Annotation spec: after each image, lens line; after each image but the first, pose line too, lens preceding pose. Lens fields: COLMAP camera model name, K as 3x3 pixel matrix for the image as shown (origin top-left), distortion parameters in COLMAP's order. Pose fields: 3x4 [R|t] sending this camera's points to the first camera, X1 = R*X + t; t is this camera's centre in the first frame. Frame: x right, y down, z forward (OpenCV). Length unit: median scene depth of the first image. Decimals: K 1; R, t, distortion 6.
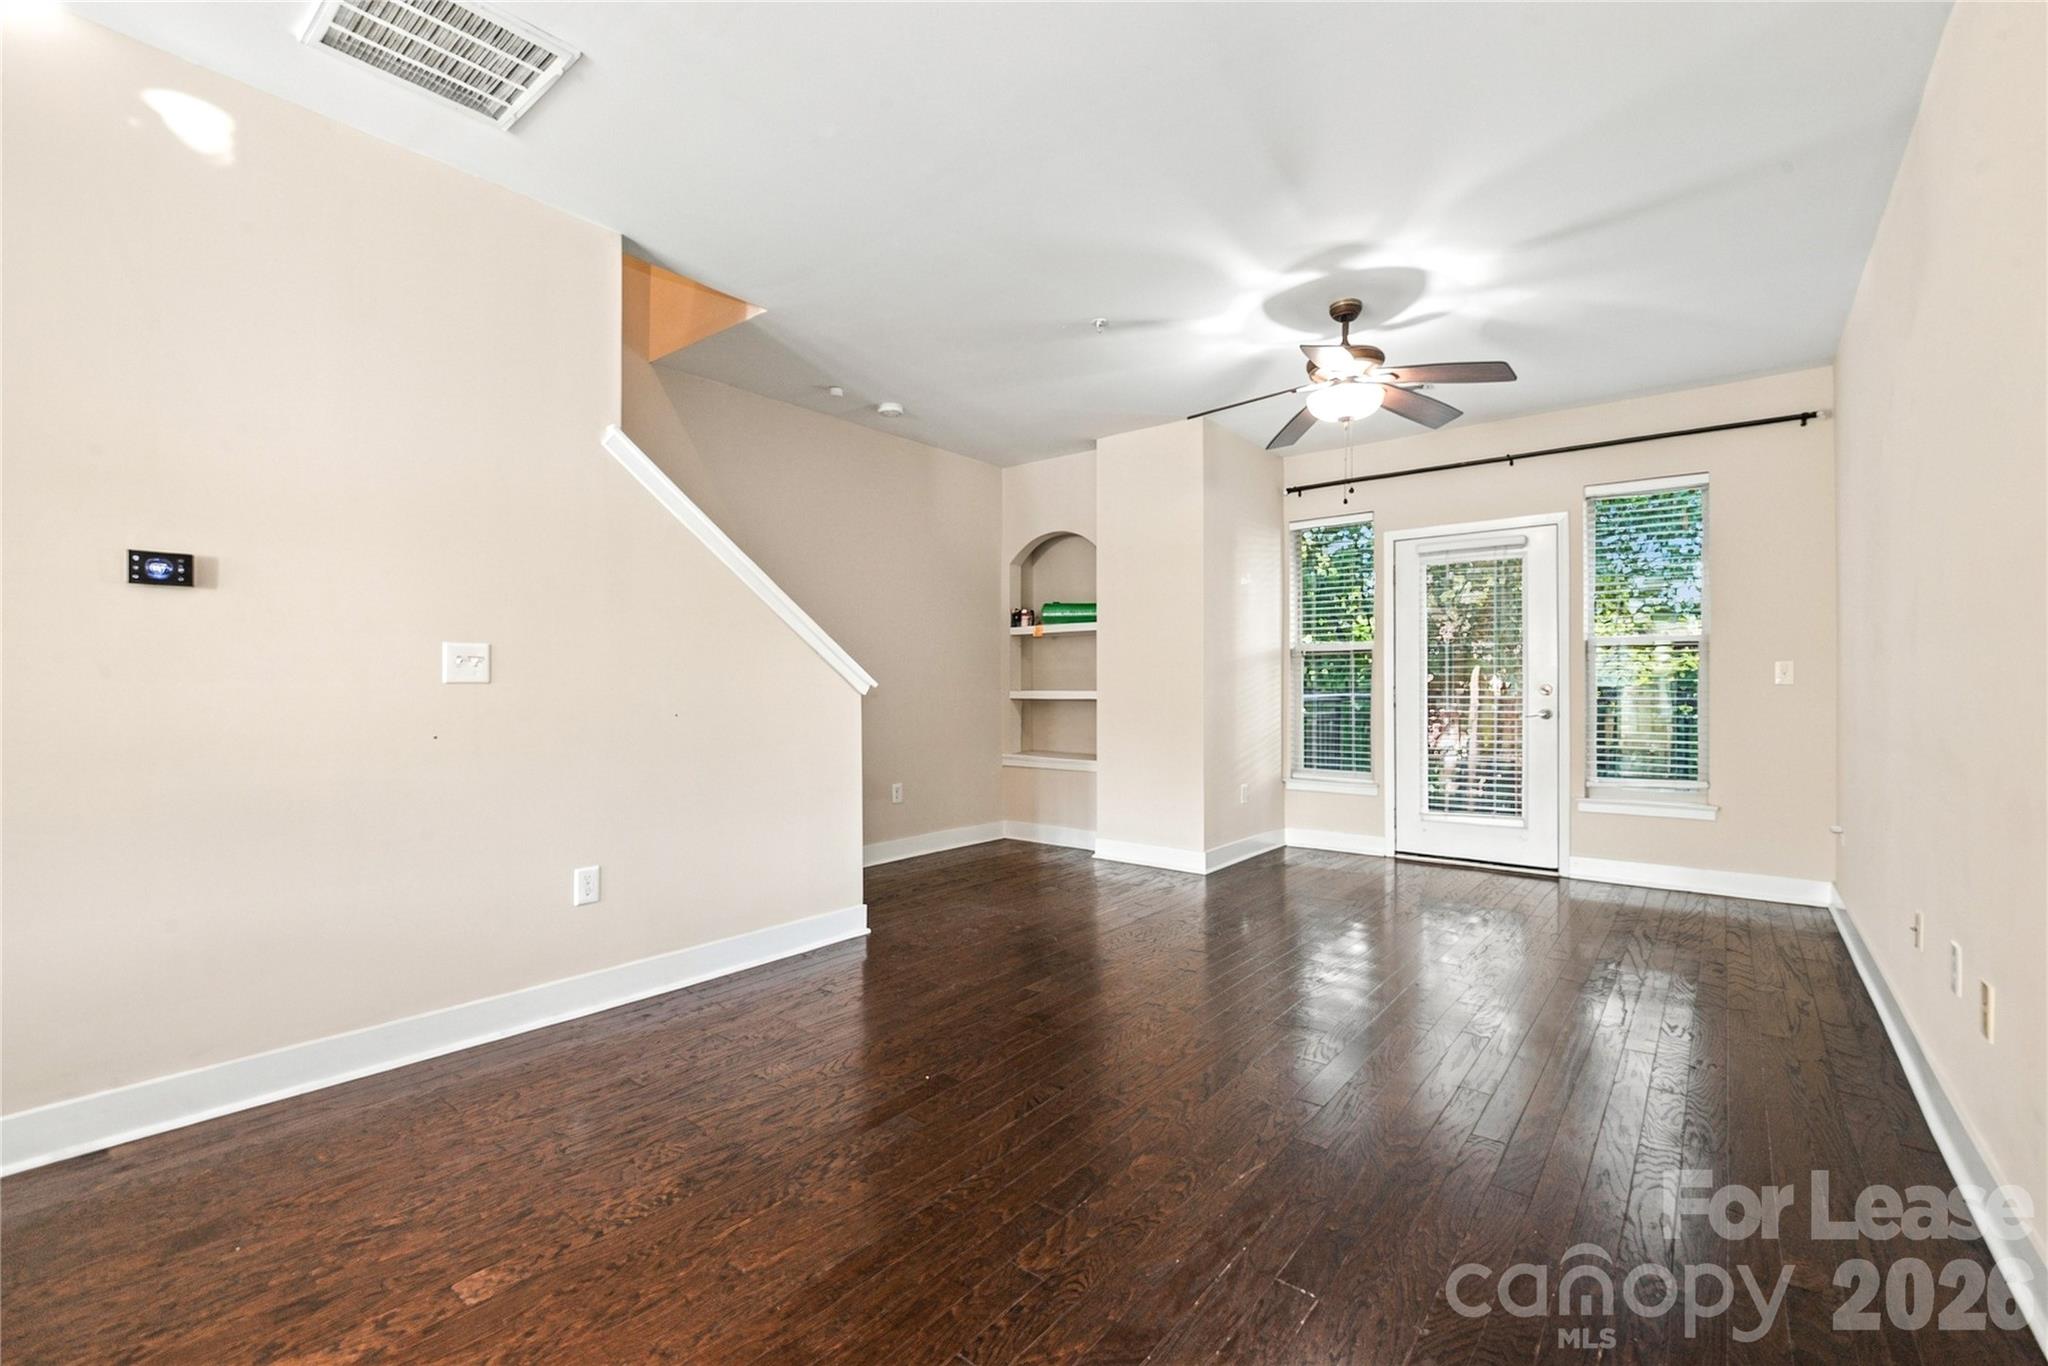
lens RADIAL K [[843.0, 0, 1018.1], [0, 843.0, 679.9], [0, 0, 1]] dist [0.000278, -0.000053]
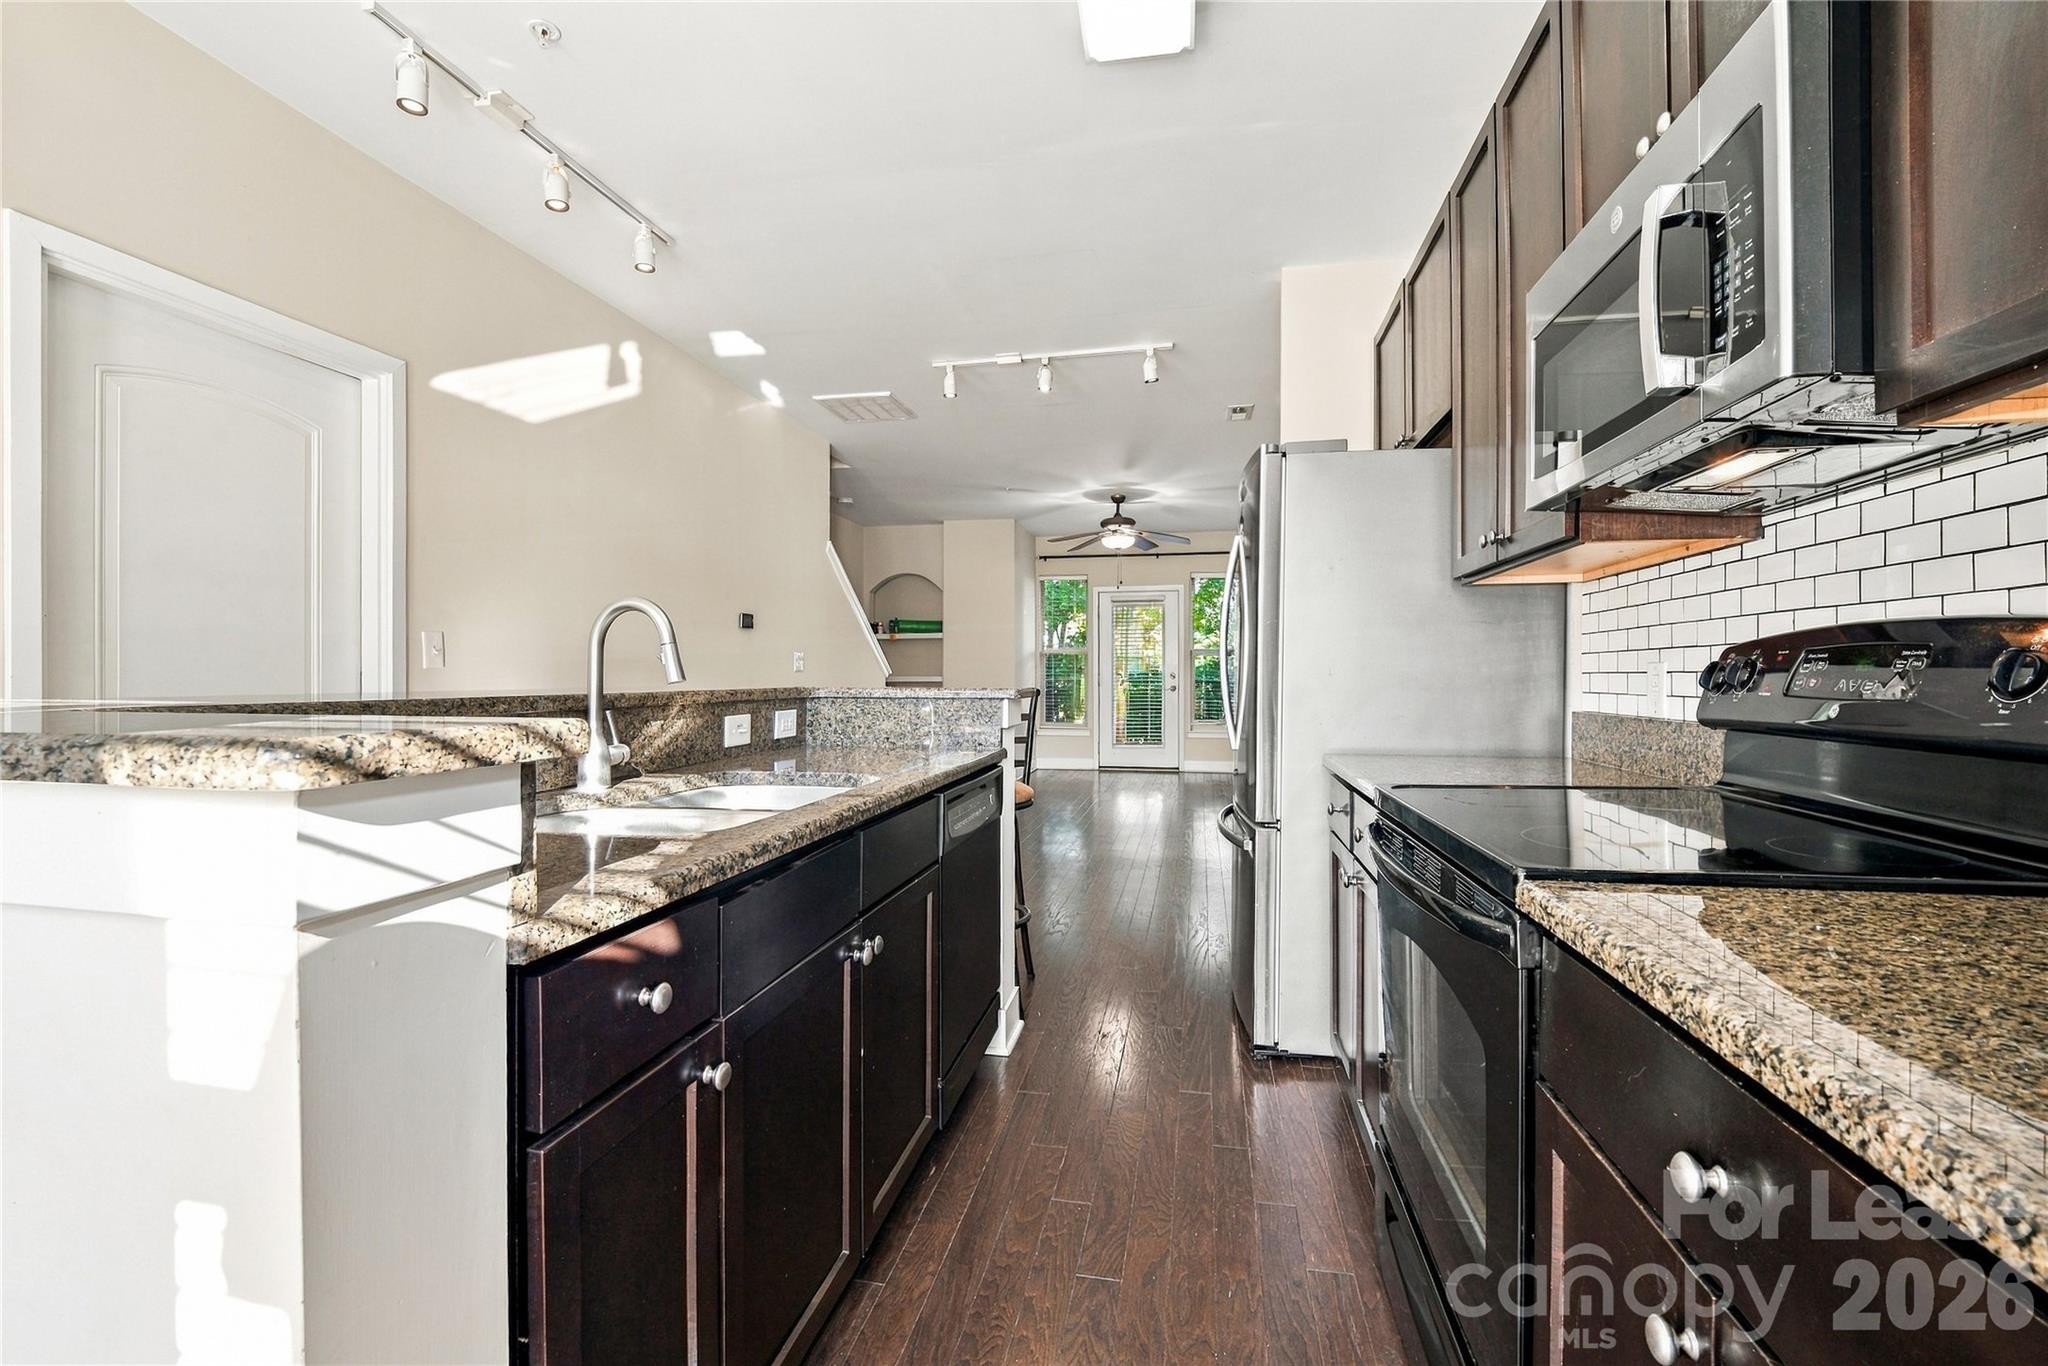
lens RADIAL K [[854.5, 0, 1020.9], [0, 854.5, 679.2], [0, 0, 1]] dist [0.000174, -0.011048]
pose [[0.890308, 0.000616, 0.455359, -0.583590], [-0.004533, 0.999962, 0.007509, 0.006722], [-0.455336, -0.008749, 0.890276, -0.589999]]
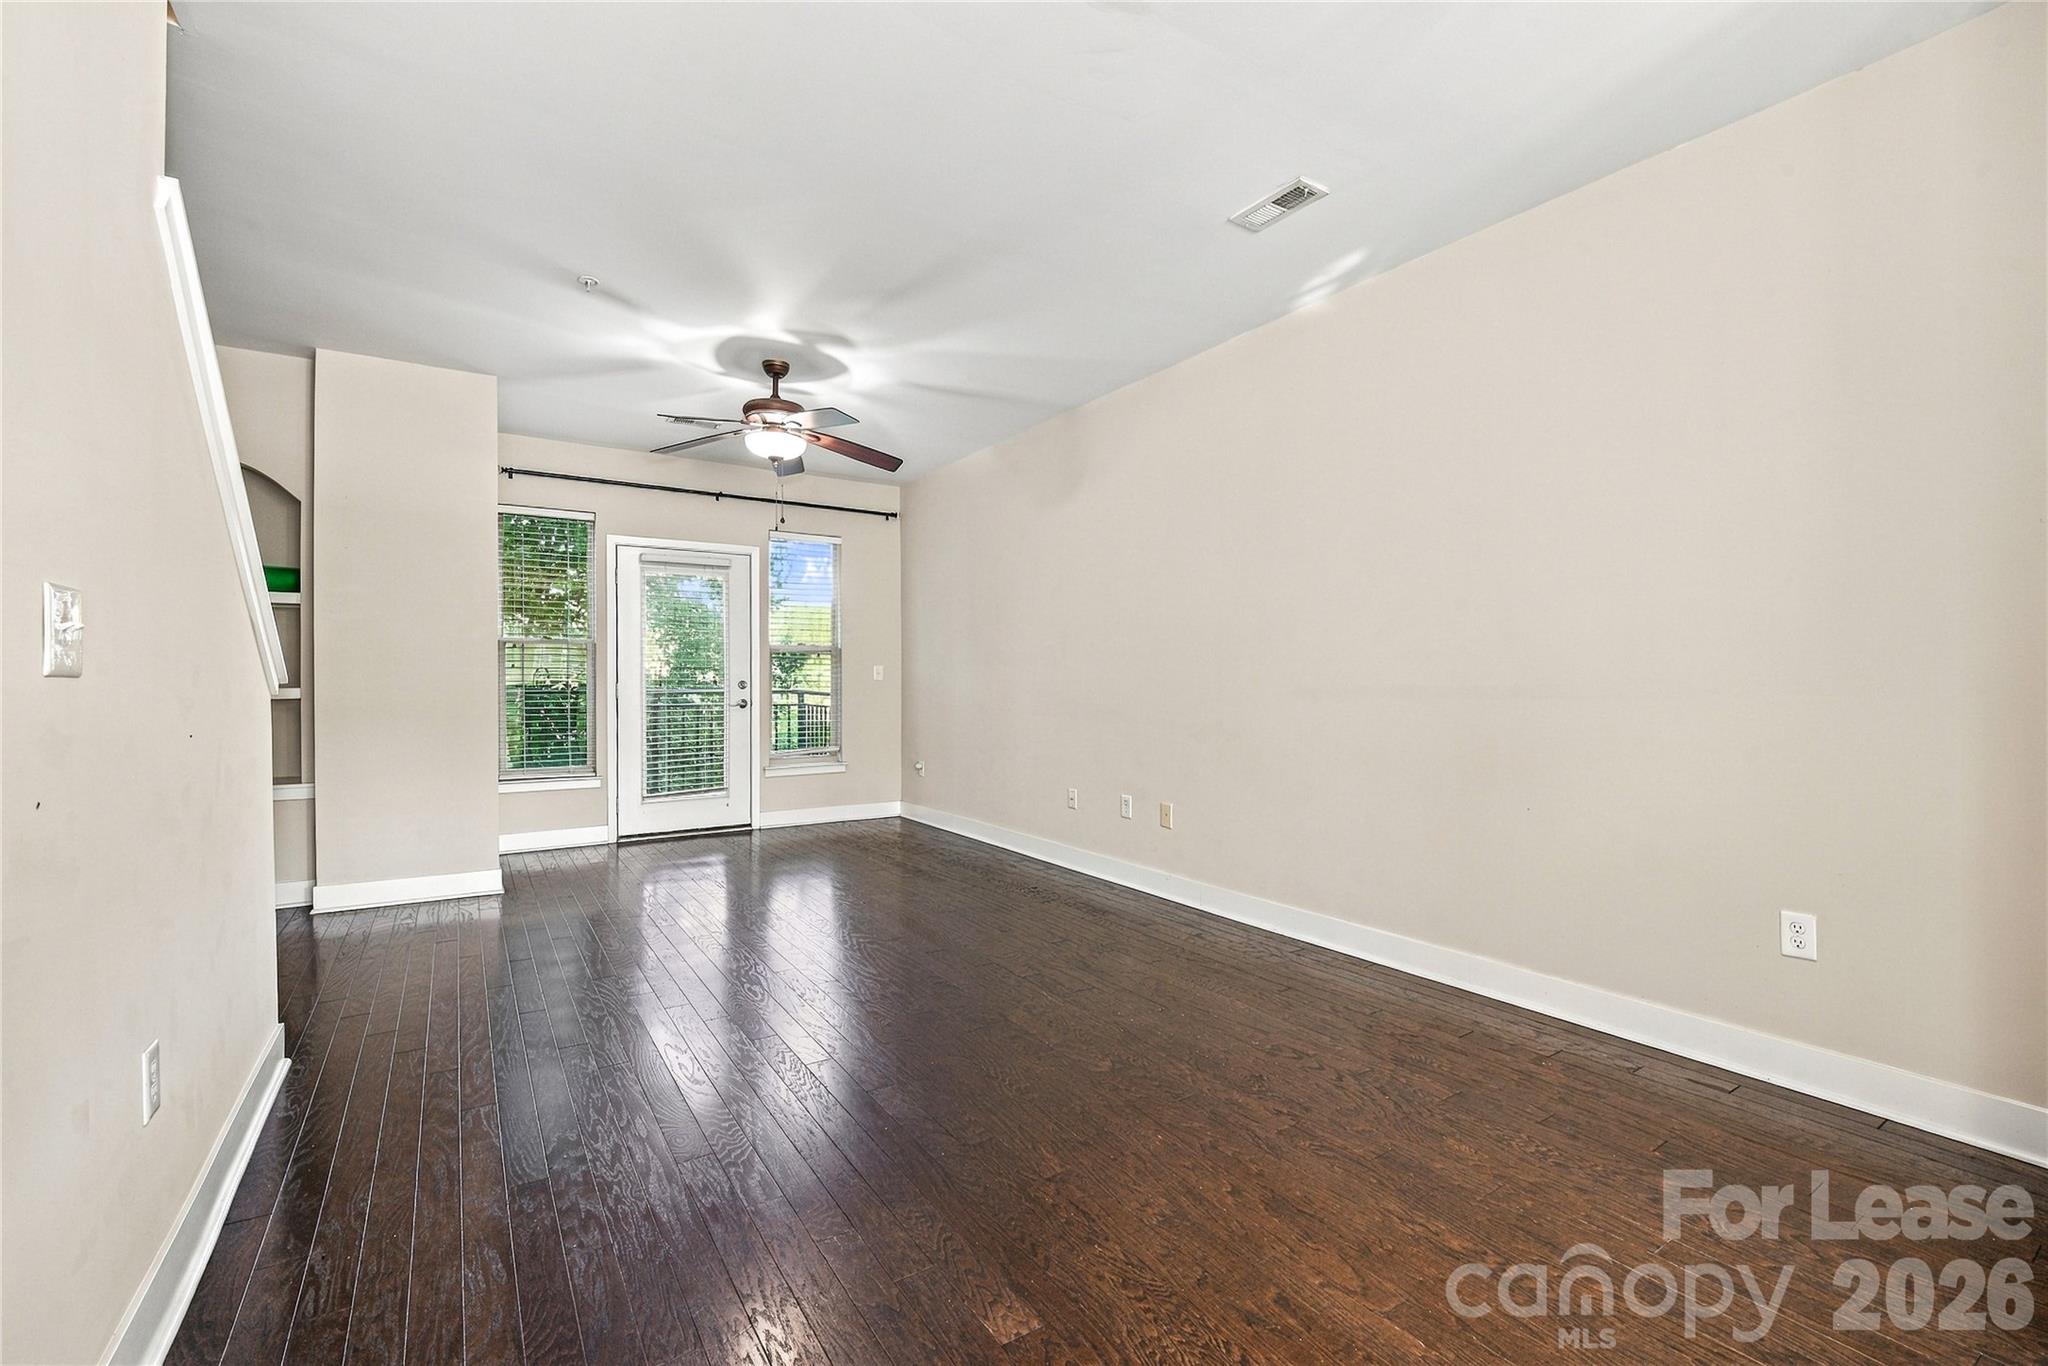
lens RADIAL K [[854.5, 0, 1020.9], [0, 854.5, 679.2], [0, 0, 1]] dist [0.000174, -0.011048]
pose [[0.321781, 0.000172, 0.946814, -0.454844], [-0.004202, 0.999990, 0.001246, 0.000430], [-0.946805, -0.004379, 0.321779, 0.193895]]
